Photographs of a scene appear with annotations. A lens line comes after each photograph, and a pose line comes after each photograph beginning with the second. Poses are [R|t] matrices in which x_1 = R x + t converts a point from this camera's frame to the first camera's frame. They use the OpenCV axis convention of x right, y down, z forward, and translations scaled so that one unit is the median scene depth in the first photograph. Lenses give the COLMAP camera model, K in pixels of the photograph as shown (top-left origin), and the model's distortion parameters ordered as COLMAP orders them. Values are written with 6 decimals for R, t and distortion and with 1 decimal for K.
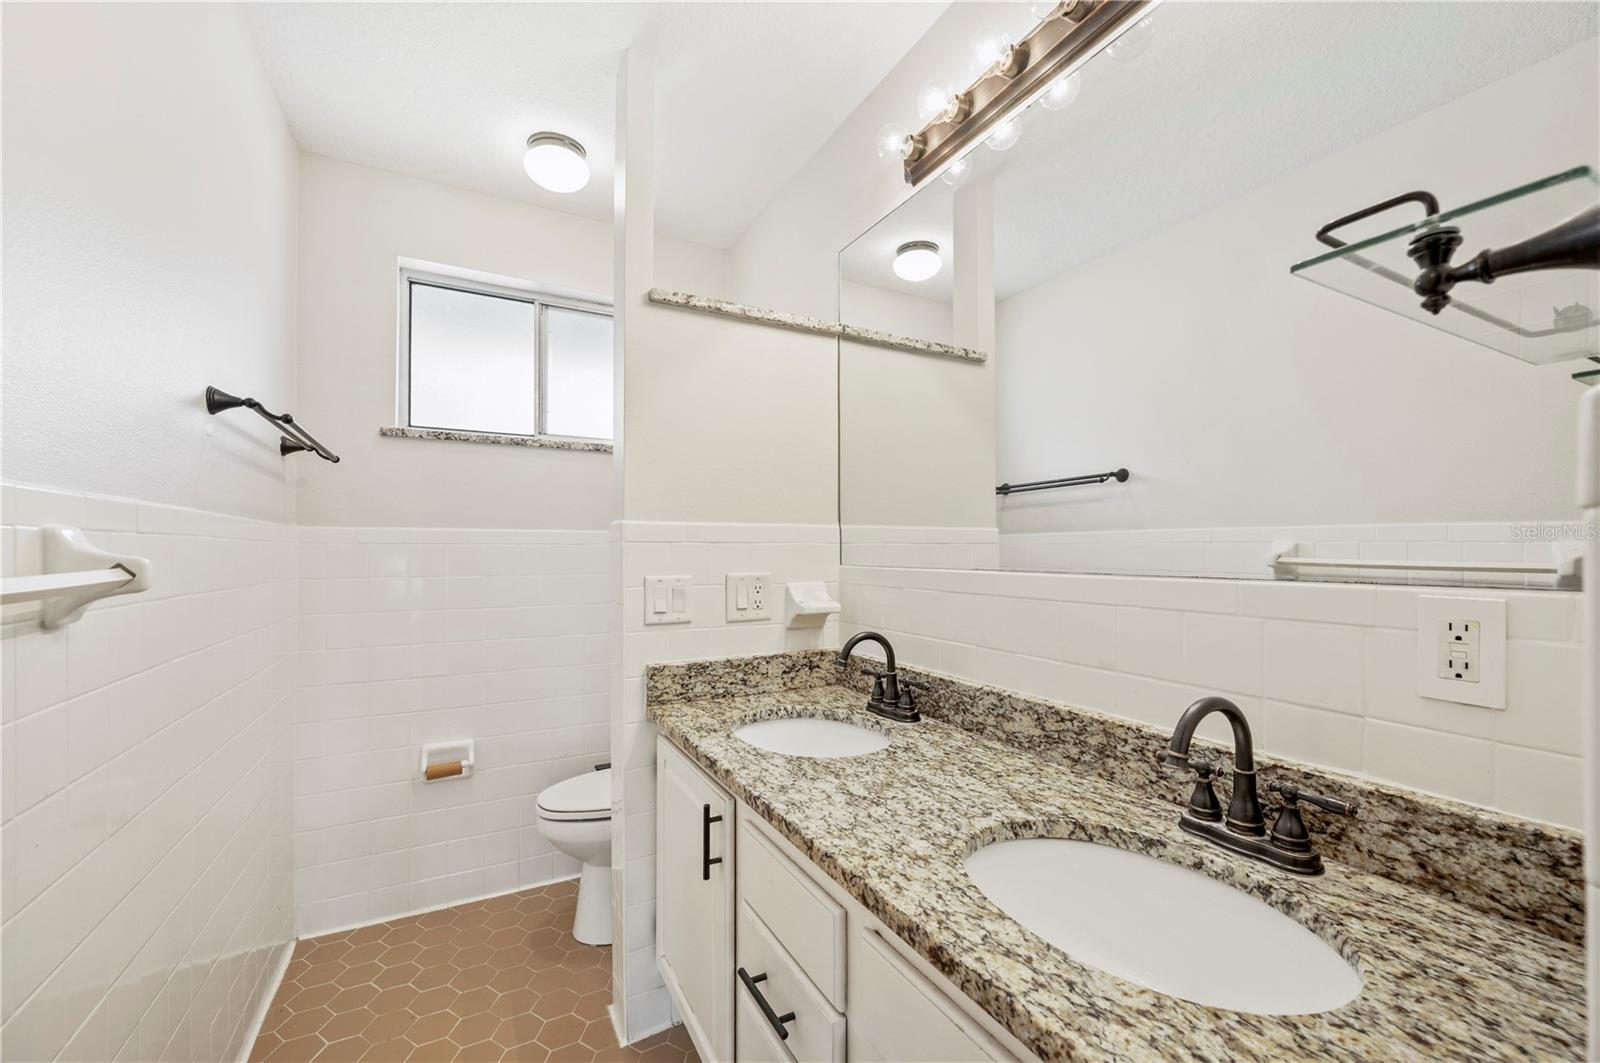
lens RADIAL K [[642.7, 0, 798.5], [0, 642.7, 549.8], [0, 0, 1]] dist [-0.001297, 0.000458]
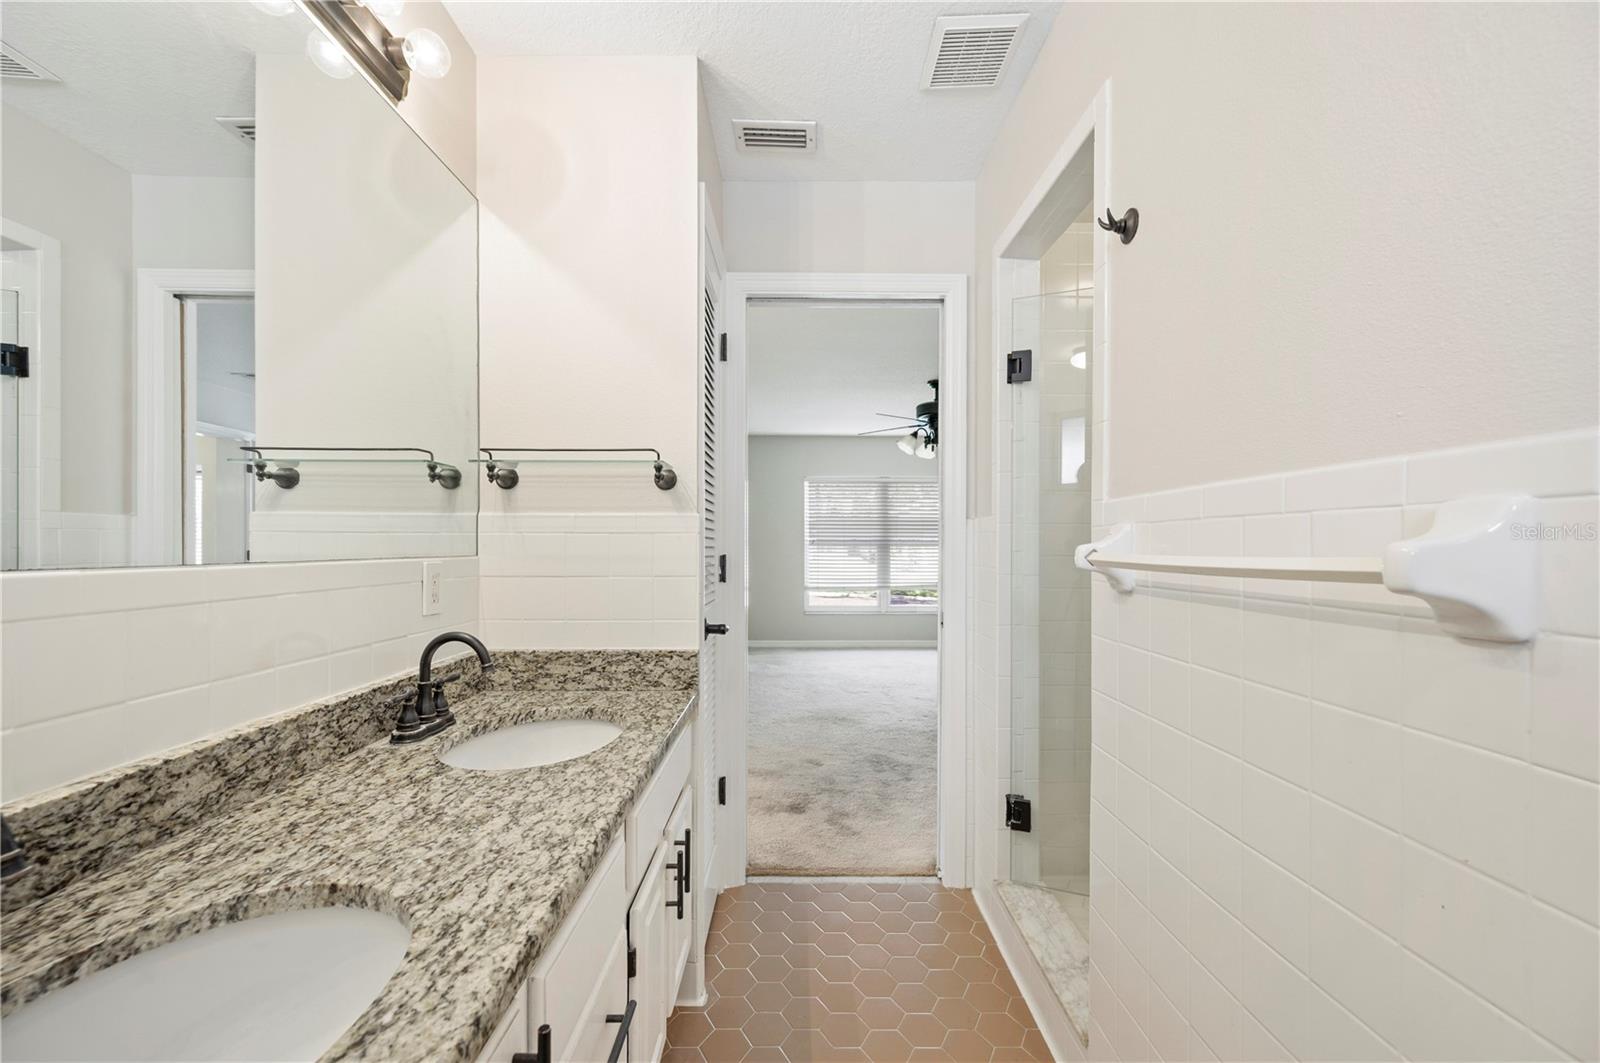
lens RADIAL K [[642.7, 0, 798.2], [0, 642.7, 542.9], [0, 0, 1]] dist [-0.001297, 0.000458]
pose [[-0.882241, 0.000092, 0.470798, -0.496715], [-0.000864, 0.999998, -0.001816, 0.009827], [-0.470798, -0.002009, -0.882239, 1.196125]]
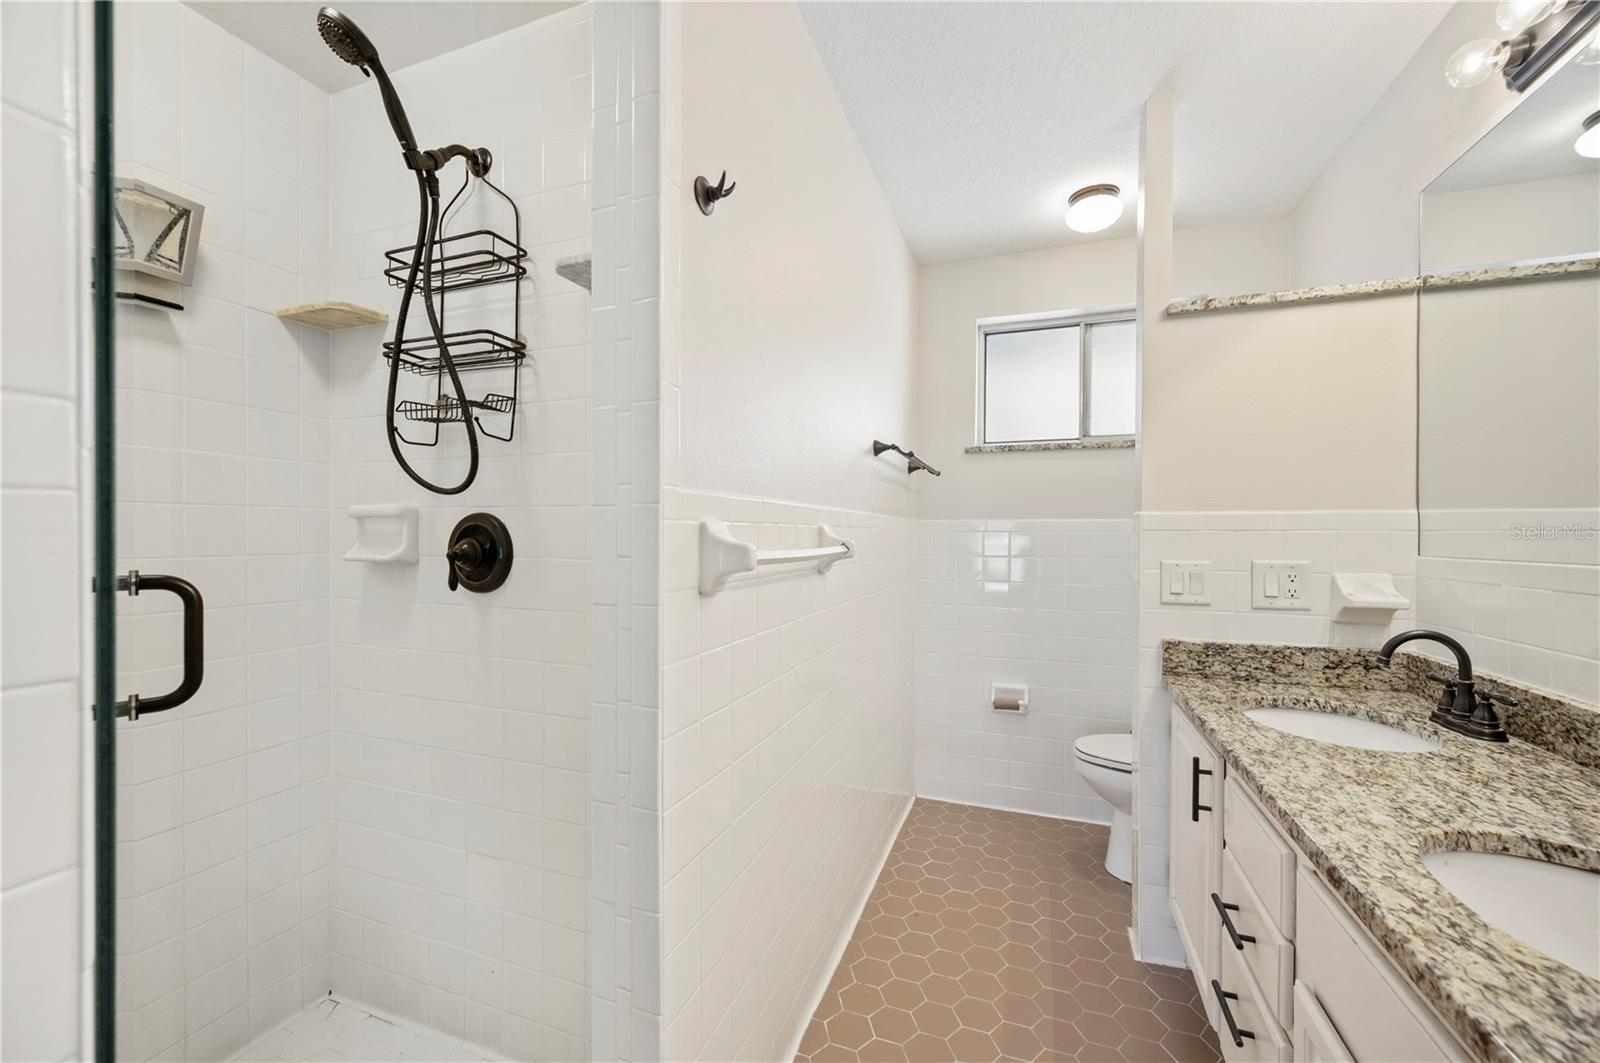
lens RADIAL K [[642.7, 0, 803.9], [0, 642.7, 530.9], [0, 0, 1]] dist [-0.001297, 0.000458]
pose [[0.666948, -0.001632, -0.745102, 0.217138], [-0.003115, 0.999983, -0.004979, -0.003918], [0.745098, 0.005642, 0.666932, -0.264886]]
